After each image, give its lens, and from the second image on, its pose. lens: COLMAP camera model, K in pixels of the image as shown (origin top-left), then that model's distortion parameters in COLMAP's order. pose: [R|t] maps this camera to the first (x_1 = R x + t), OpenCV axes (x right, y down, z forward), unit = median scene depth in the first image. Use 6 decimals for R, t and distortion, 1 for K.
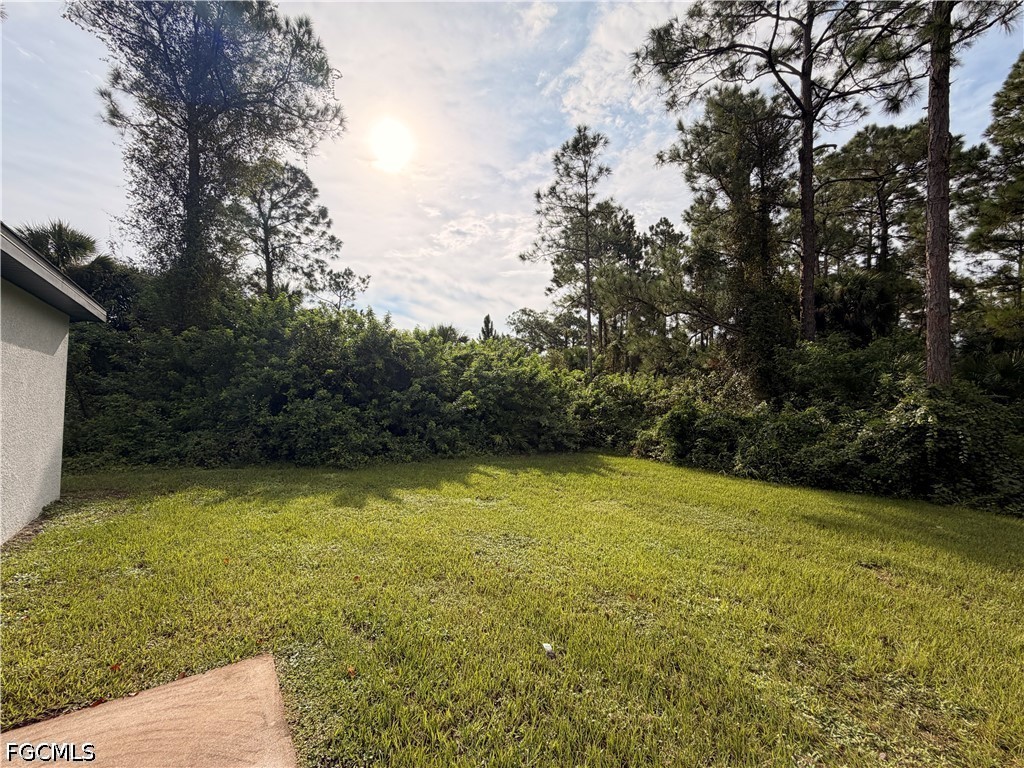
lens RADIAL K [[409.3, 0, 512.0], [0, 409.3, 383.1], [0, 0, 1]] dist [0.002569, -0.000209]
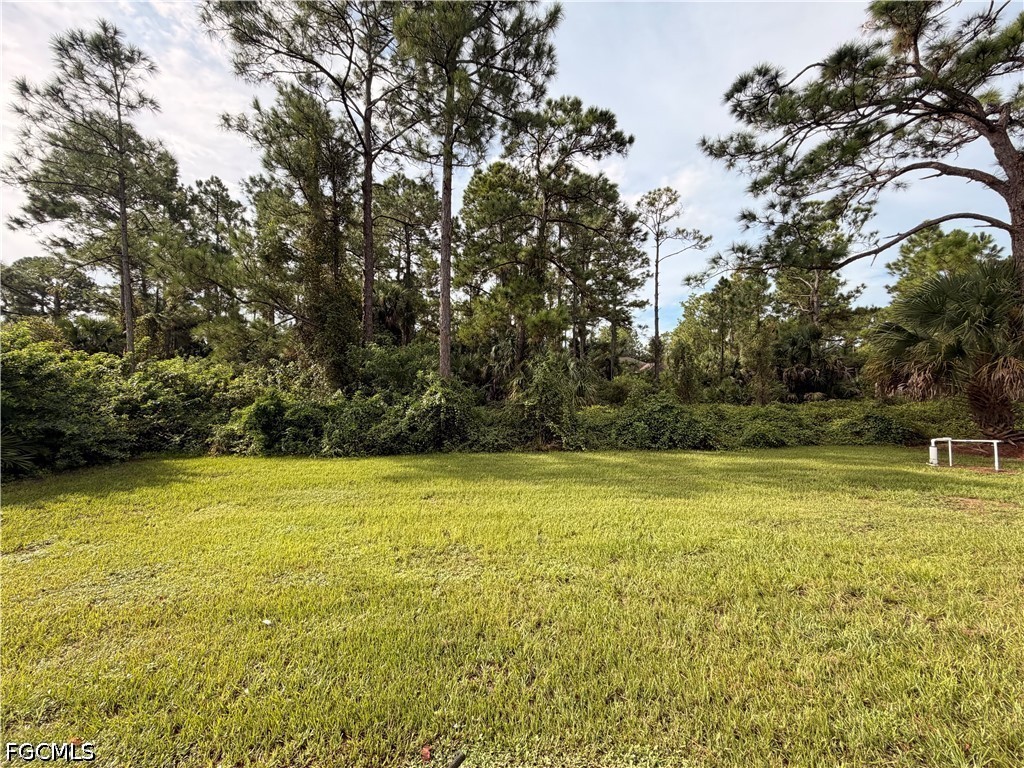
lens RADIAL K [[409.3, 0, 511.8], [0, 409.3, 383.7], [0, 0, 1]] dist [0.002569, -0.000209]
pose [[0.539388, -0.021725, 0.841777, -0.091149], [-0.018021, 0.999140, 0.037333, -0.022099], [-0.841864, -0.035306, 0.538533, -0.043427]]
